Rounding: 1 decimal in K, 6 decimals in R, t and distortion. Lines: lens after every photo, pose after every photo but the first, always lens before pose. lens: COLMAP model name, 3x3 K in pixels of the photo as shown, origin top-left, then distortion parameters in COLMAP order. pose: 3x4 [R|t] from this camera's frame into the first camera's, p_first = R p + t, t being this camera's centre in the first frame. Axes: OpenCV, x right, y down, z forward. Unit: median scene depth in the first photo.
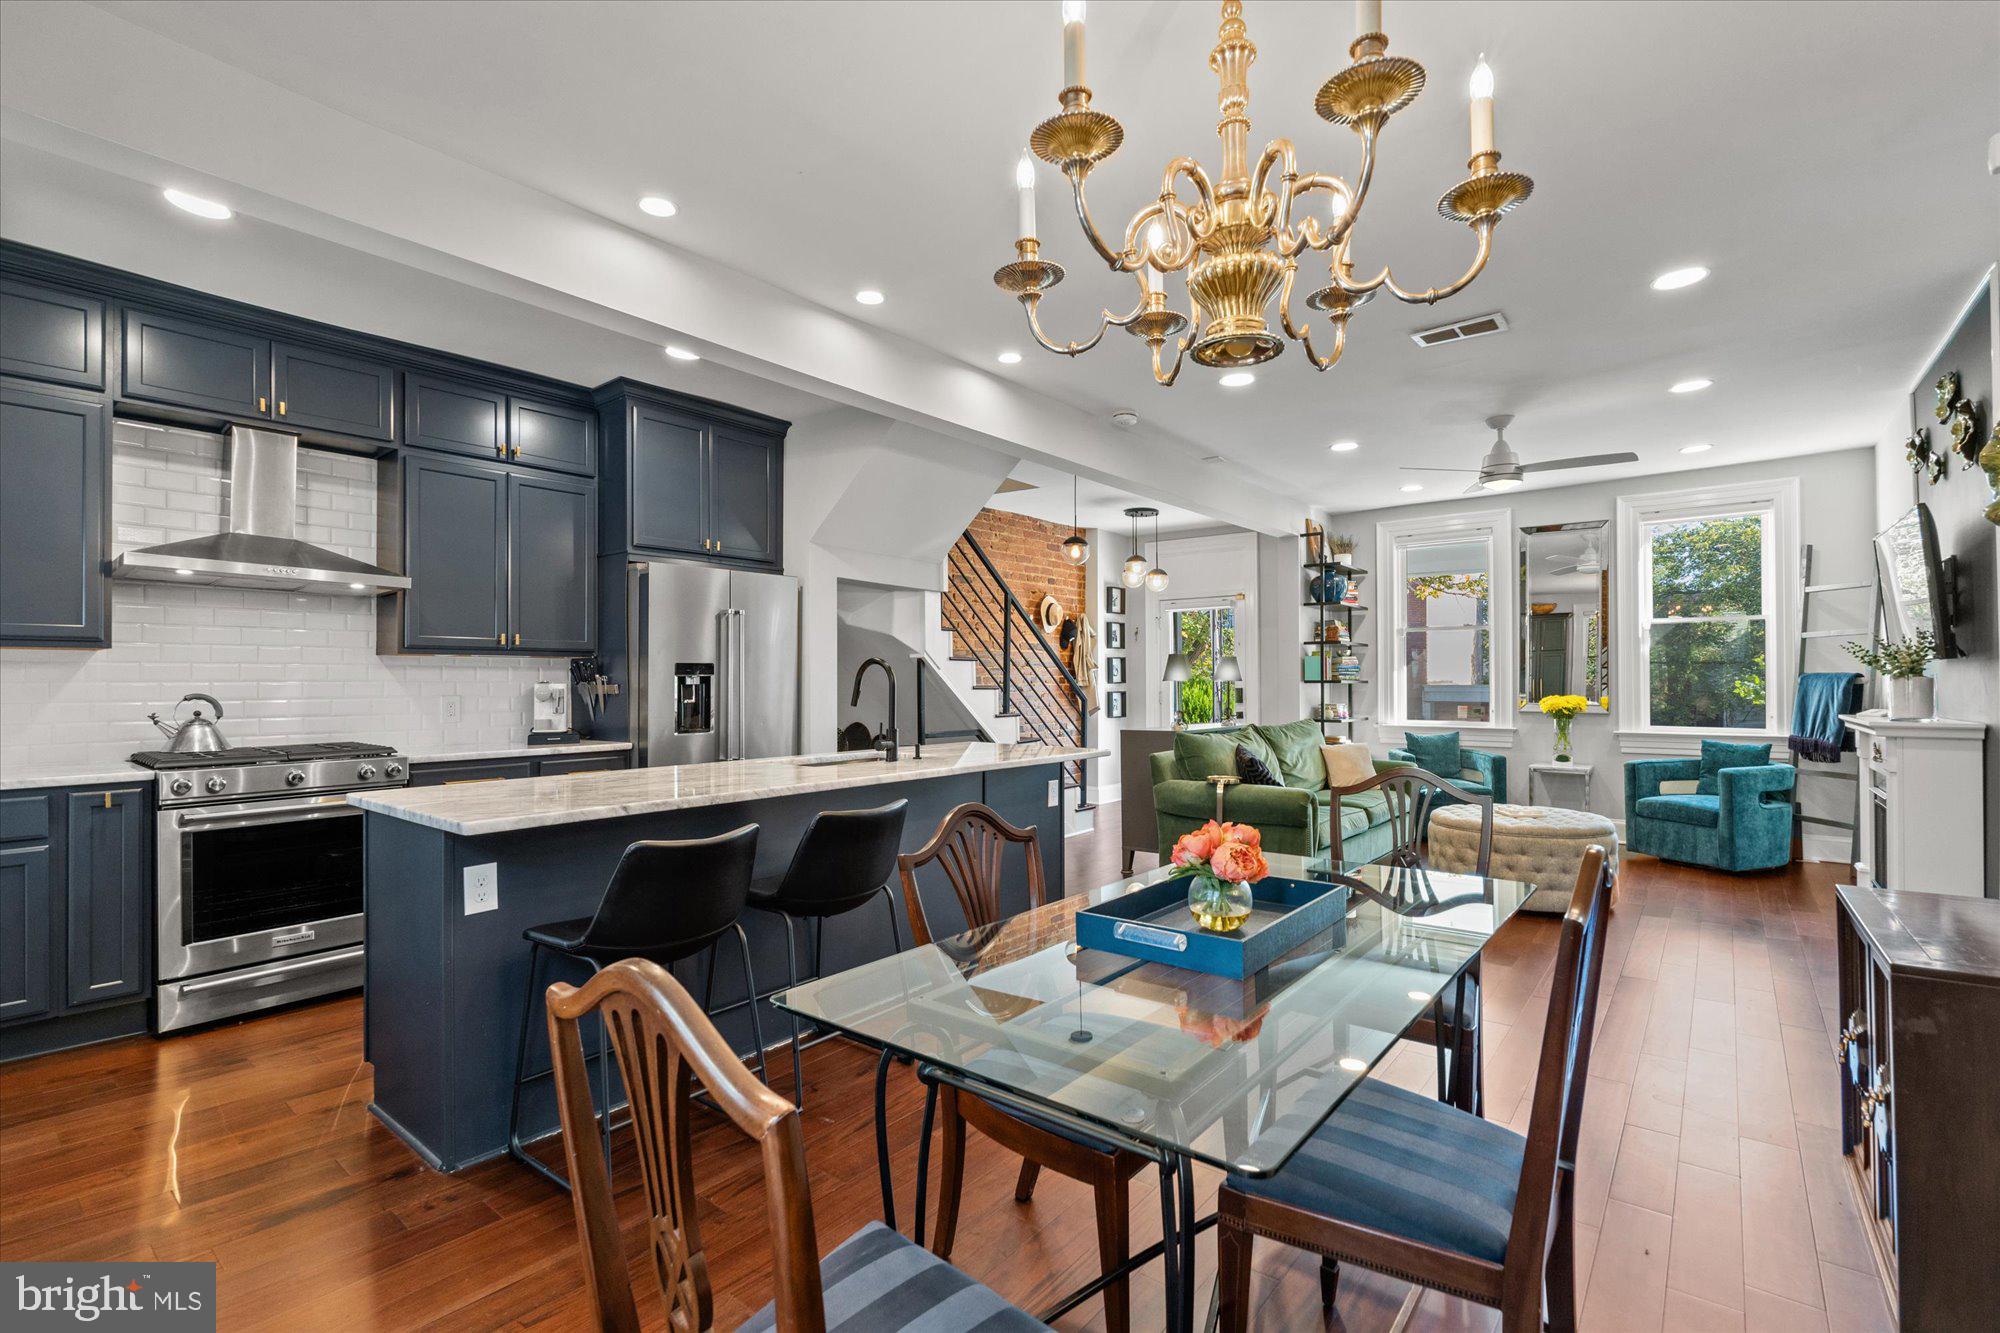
lens RADIAL K [[897.2, 0, 1000.6], [0, 897.2, 660.5], [0, 0, 1]] dist [-0.002603, -0.000314]
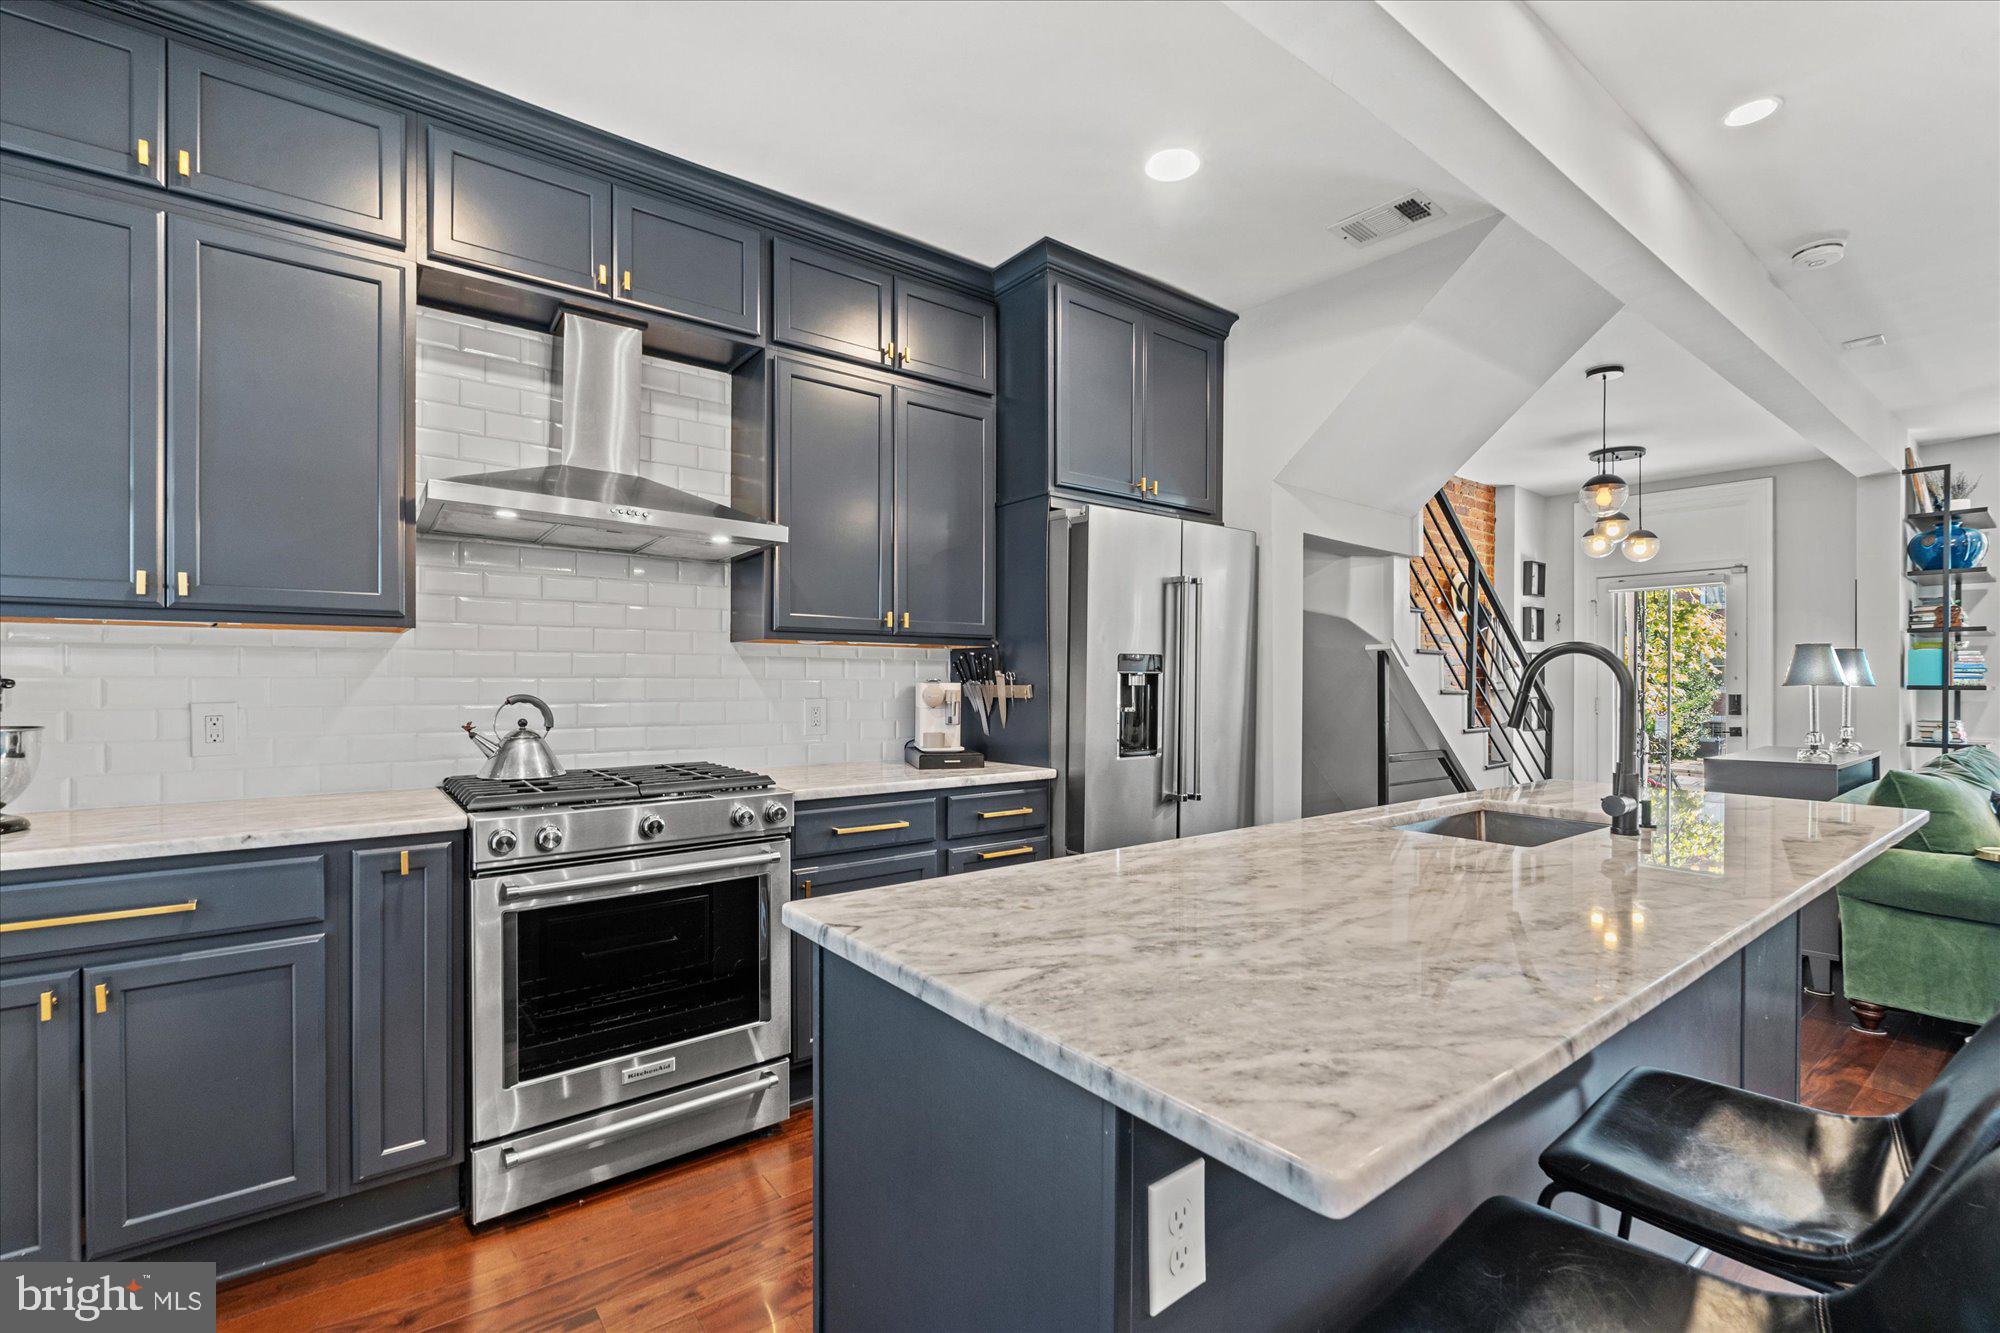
lens RADIAL K [[876.3, 0, 1000.0], [0, 876.3, 666.5], [0, 0, 1]] dist [-0.002568, -0.000079]
pose [[0.973923, 0.003942, -0.226843, -0.361059], [-0.002231, 0.999967, 0.007798, 0.008565], [0.226866, -0.007089, 0.973900, 0.398698]]
